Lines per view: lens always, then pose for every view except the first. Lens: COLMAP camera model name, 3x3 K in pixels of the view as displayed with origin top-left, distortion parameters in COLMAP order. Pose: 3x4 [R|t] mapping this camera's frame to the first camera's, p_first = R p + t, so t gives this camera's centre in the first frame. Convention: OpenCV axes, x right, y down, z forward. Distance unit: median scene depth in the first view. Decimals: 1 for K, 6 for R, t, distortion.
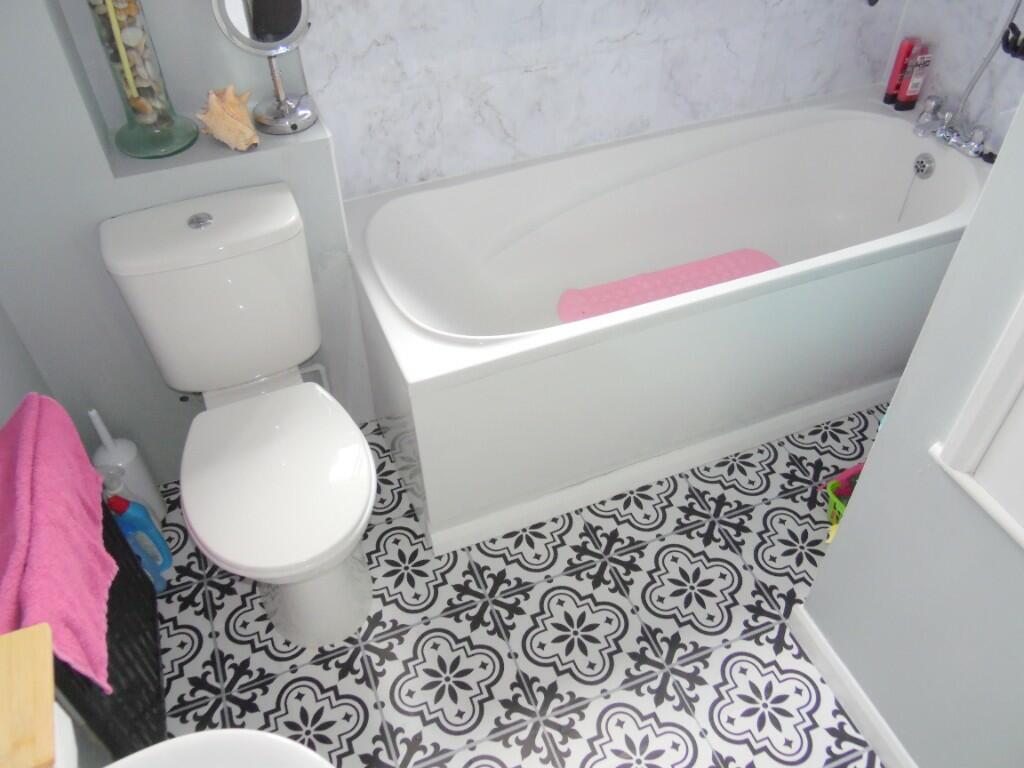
lens RADIAL K [[836.0, 0, 512.7], [0, 836.0, 384.2], [0, 0, 1]] dist [0.003636, 0.020721]
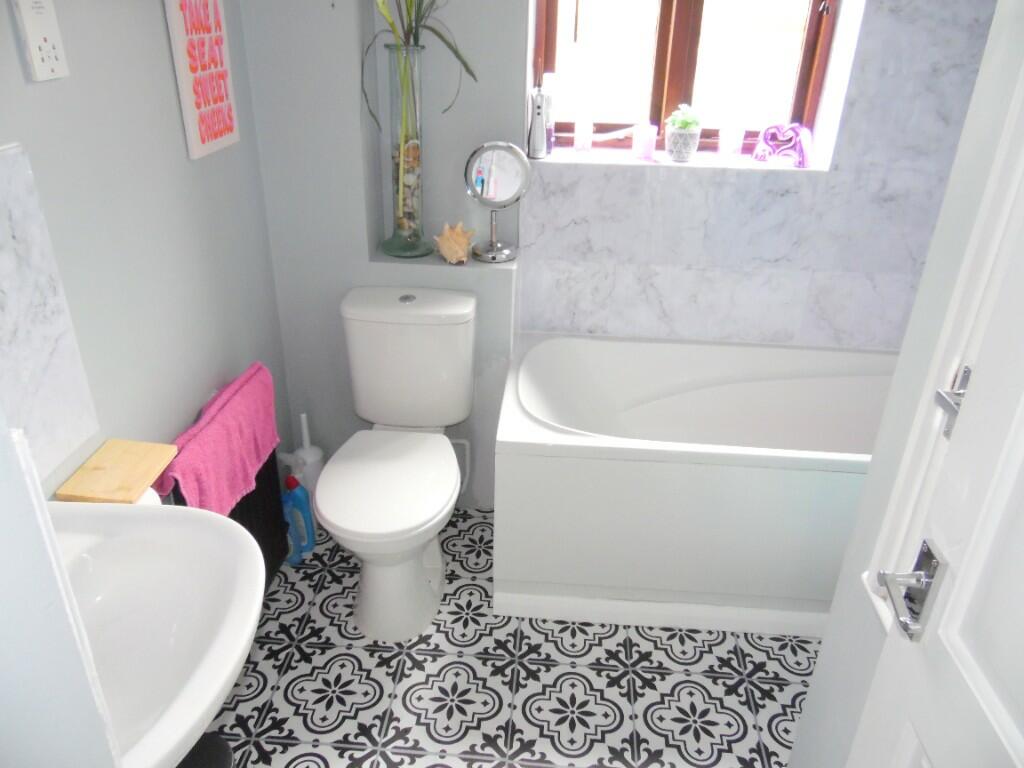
lens RADIAL K [[769.4, 0, 512.0], [0, 769.4, 382.2], [0, 0, 1]] dist [0.000906, 0.031062]
pose [[0.896776, 0.236019, -0.374283, 0.273999], [-0.336727, 0.912776, -0.231204, 0.157380], [0.287068, 0.333369, 0.898029, -0.080364]]
